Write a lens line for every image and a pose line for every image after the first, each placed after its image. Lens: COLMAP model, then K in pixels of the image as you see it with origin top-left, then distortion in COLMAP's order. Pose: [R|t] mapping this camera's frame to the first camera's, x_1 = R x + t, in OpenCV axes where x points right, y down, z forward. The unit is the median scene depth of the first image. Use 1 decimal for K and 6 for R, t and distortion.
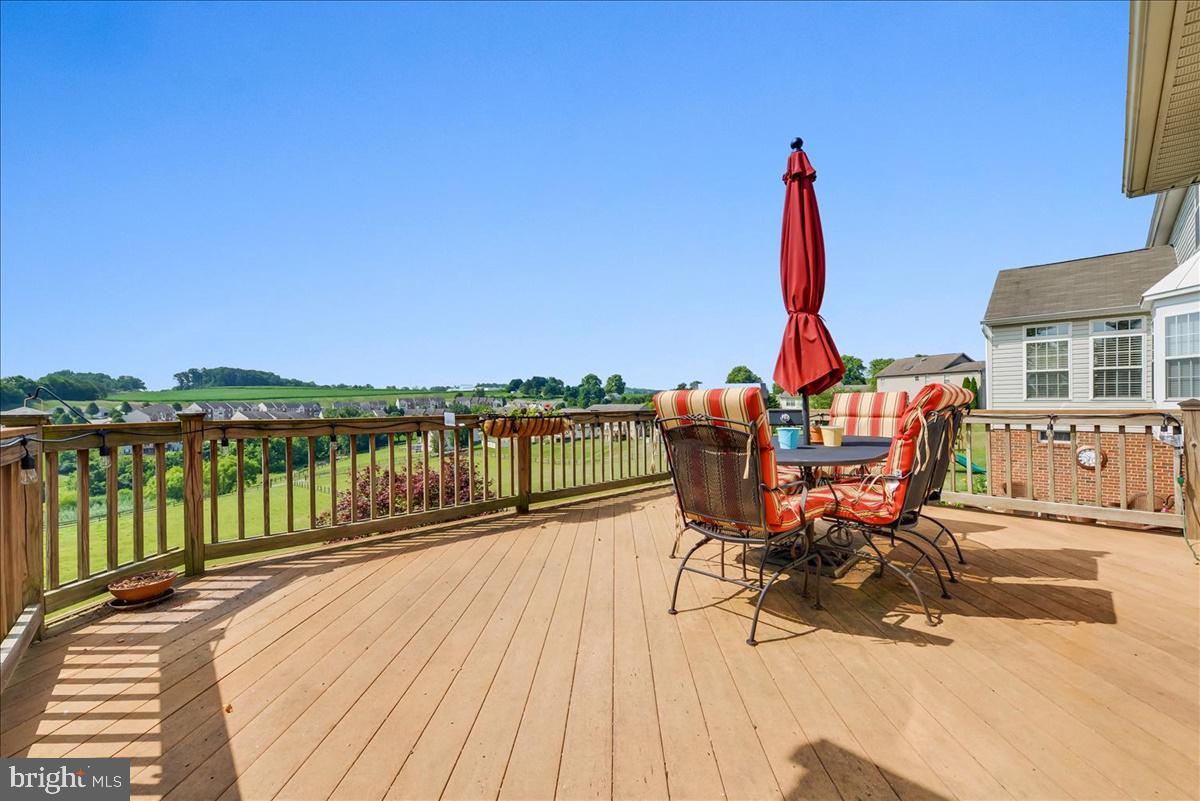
lens RADIAL K [[472.8, 0, 592.2], [0, 472.8, 415.3], [0, 0, 1]] dist [0.001116, 0.000085]
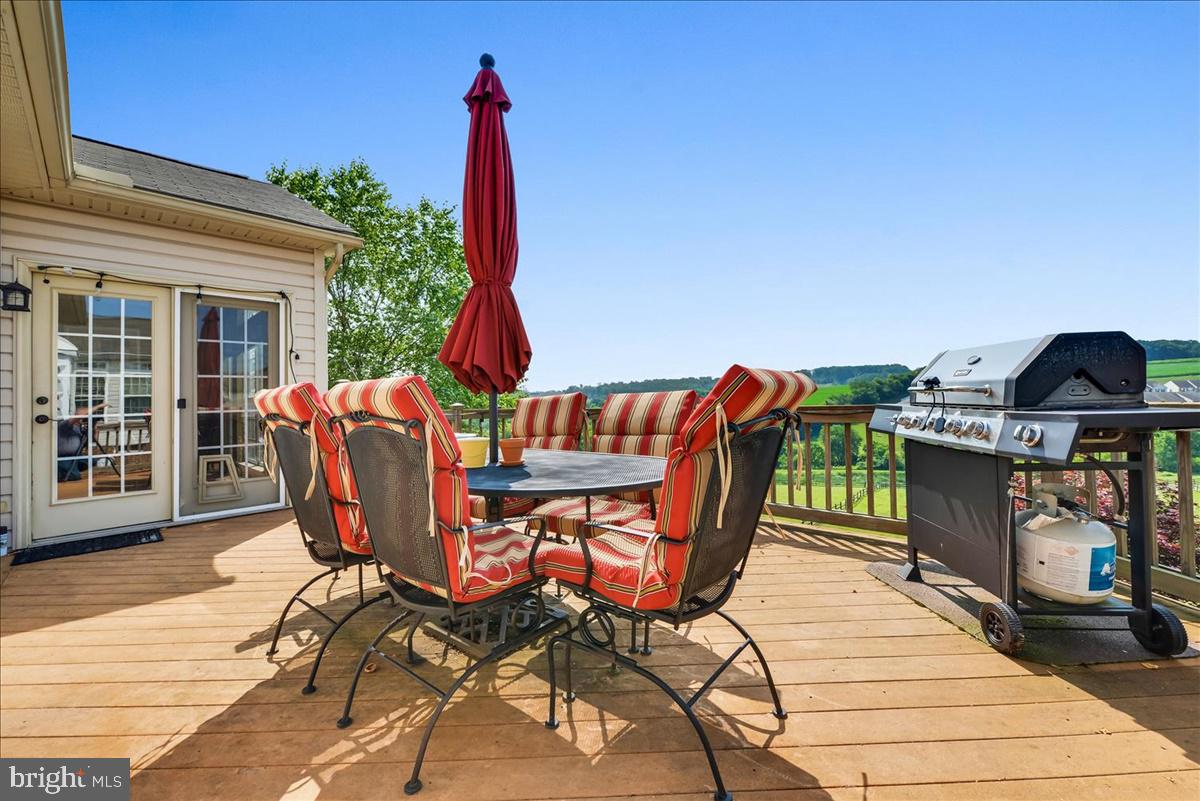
lens RADIAL K [[482.1, 0, 601.2], [0, 482.1, 395.7], [0, 0, 1]] dist [-0.000640, -0.000080]
pose [[0.068127, -0.002861, -0.997673, 1.117930], [-0.000020, 0.999996, -0.002869, -0.032038], [0.997677, 0.000216, 0.068127, 1.040296]]
